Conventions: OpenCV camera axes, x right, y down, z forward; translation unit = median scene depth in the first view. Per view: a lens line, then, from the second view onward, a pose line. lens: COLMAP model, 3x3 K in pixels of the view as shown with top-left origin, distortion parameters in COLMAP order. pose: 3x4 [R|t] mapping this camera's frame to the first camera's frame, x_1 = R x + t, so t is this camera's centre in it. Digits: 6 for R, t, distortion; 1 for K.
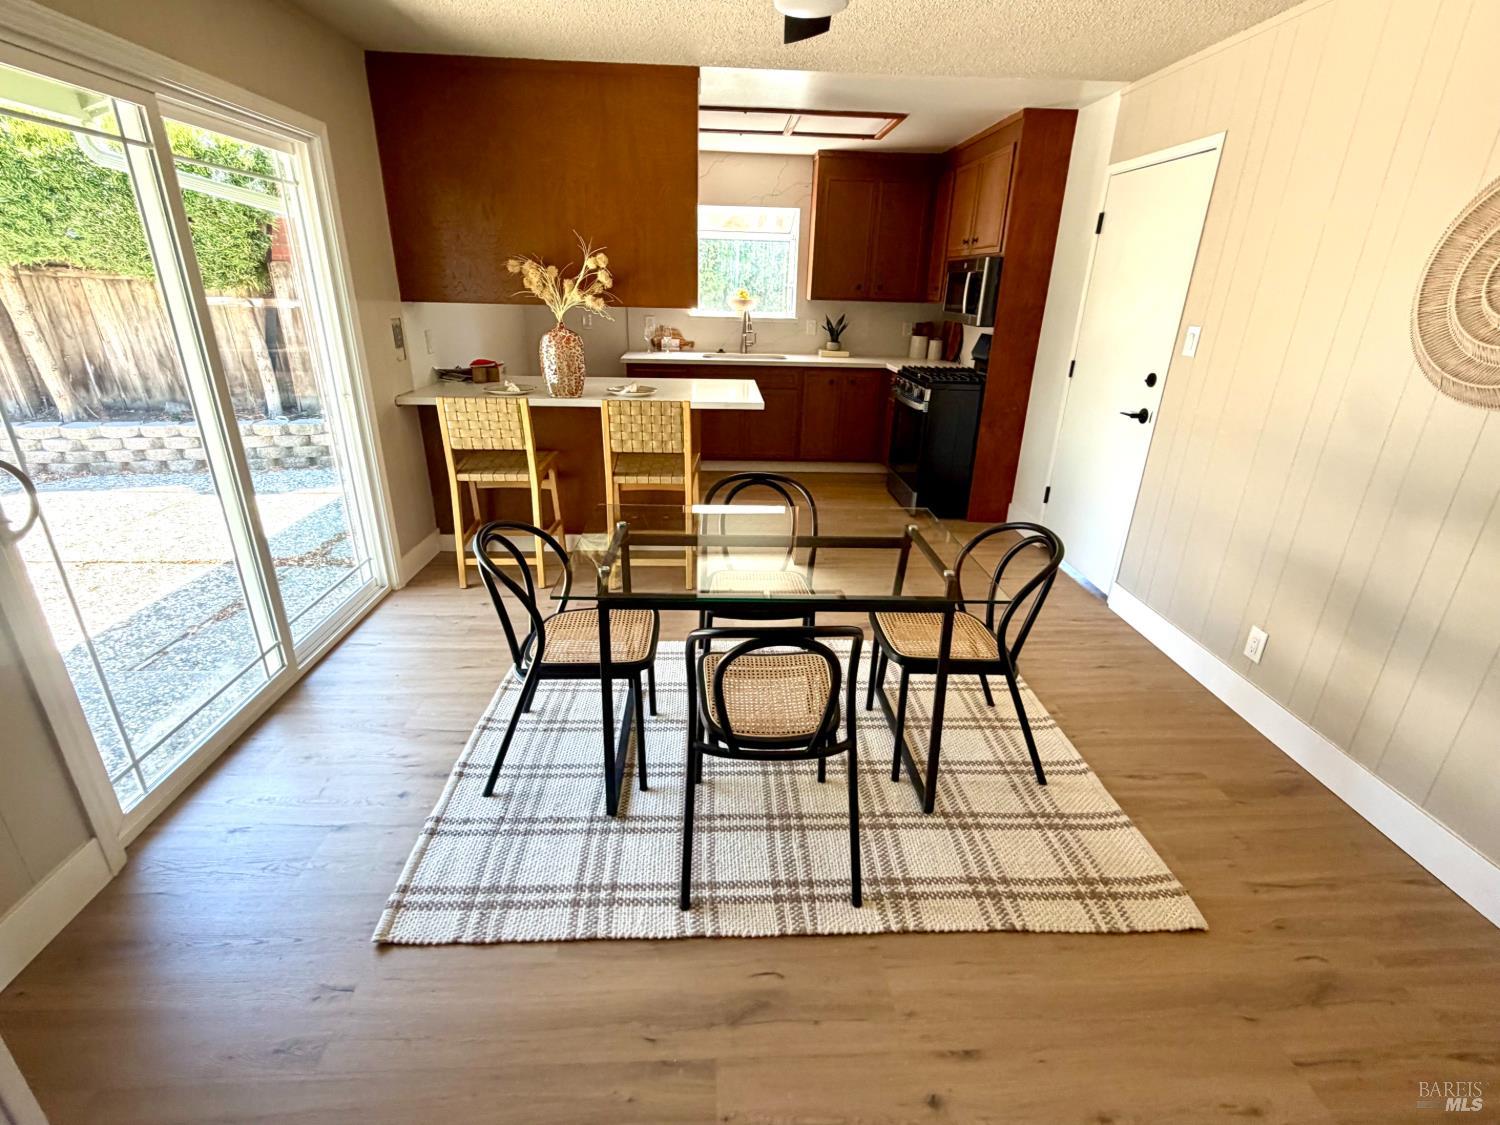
lens RADIAL K [[701.0, 0, 750.0], [0, 701.0, 563.2], [0, 0, 1]] dist [-0.000020, -0.000001]
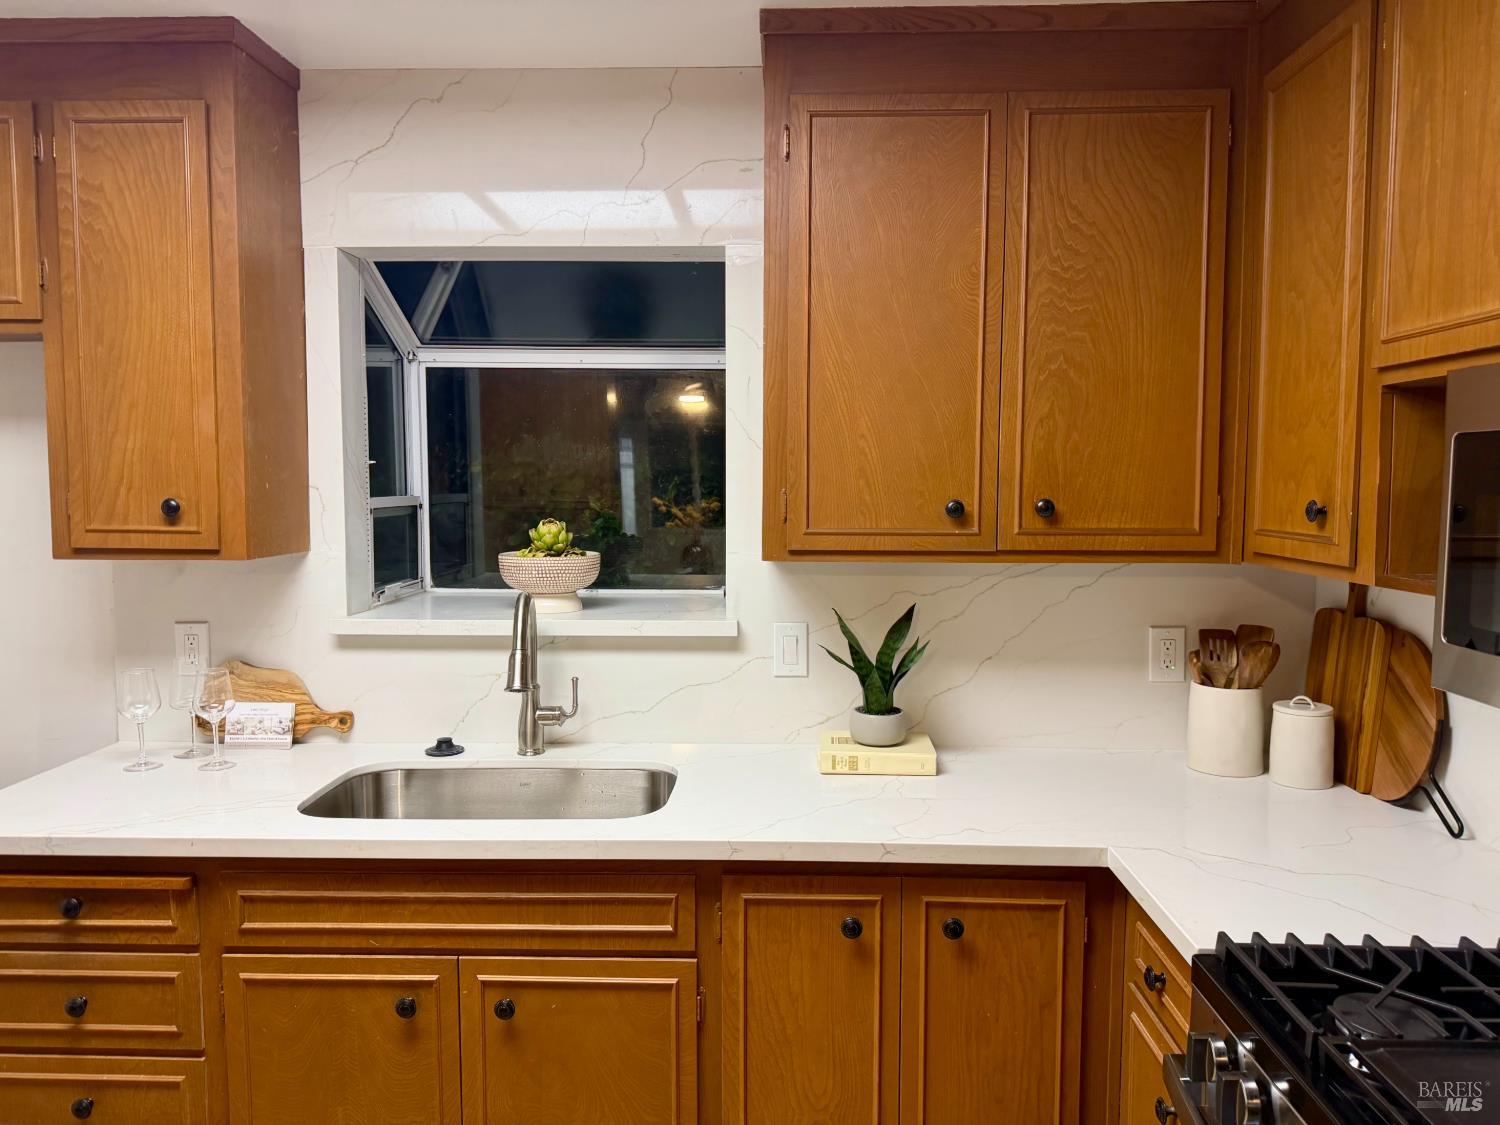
lens RADIAL K [[1065.1, 0, 750.0], [0, 1065.1, 562.1], [0, 0, 1]] dist [0.002110, 0.000369]
pose [[0.996460, -0.019556, -0.081764, 0.106286], [-0.006460, 0.951881, -0.306400, -0.248754], [0.083822, 0.305843, 0.948385, 0.615954]]
